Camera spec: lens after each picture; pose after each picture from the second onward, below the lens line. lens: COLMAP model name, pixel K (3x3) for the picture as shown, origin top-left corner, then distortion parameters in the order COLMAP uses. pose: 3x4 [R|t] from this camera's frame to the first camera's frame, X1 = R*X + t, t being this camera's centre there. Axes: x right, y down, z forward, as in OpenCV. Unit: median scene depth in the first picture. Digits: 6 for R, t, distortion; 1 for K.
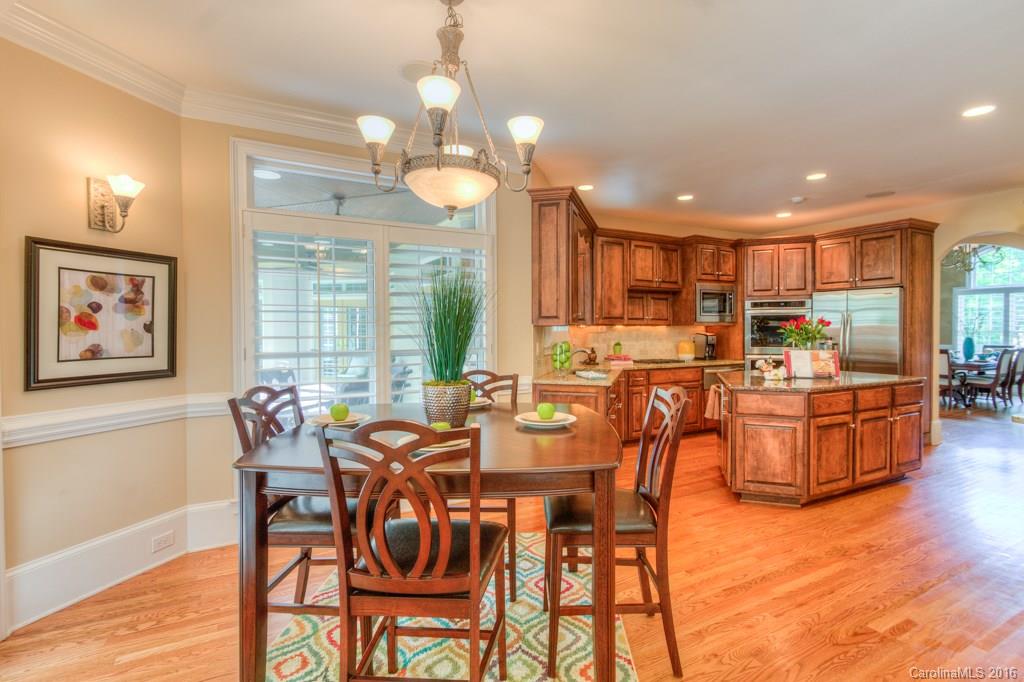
lens RADIAL K [[482.9, 0, 524.2], [0, 482.9, 338.7], [0, 0, 1]] dist [0.021428, -0.000040]
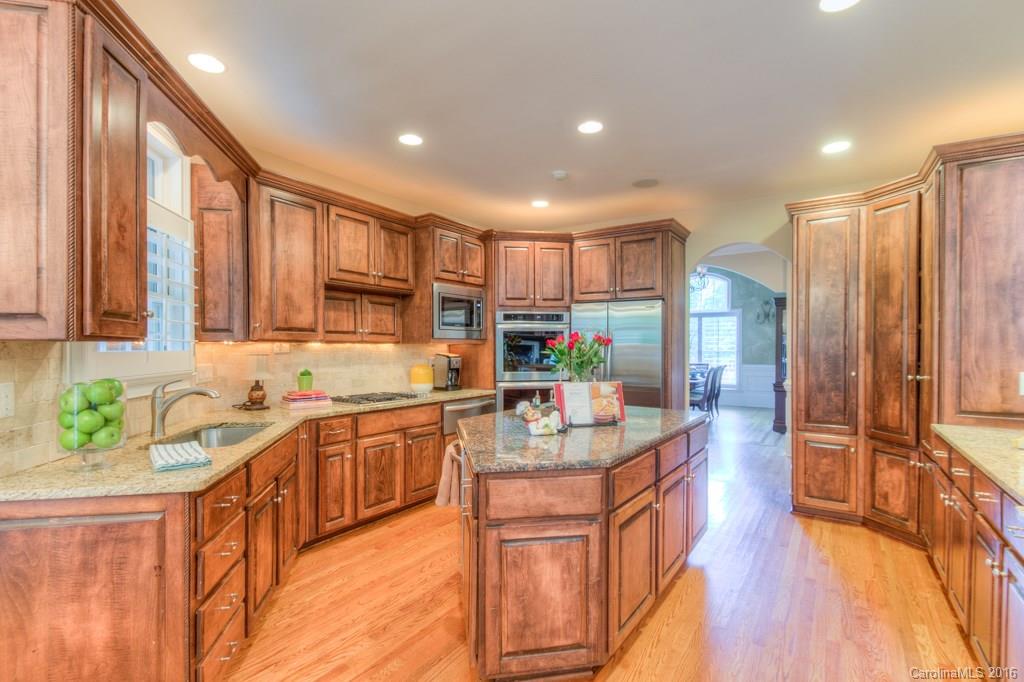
lens RADIAL K [[482.9, 0, 524.2], [0, 482.9, 338.7], [0, 0, 1]] dist [0.021428, -0.000040]
pose [[0.881399, 0.011443, 0.472235, 0.146440], [0.006300, 0.999333, -0.035974, -0.008294], [-0.472331, 0.034682, 0.880739, 0.335495]]
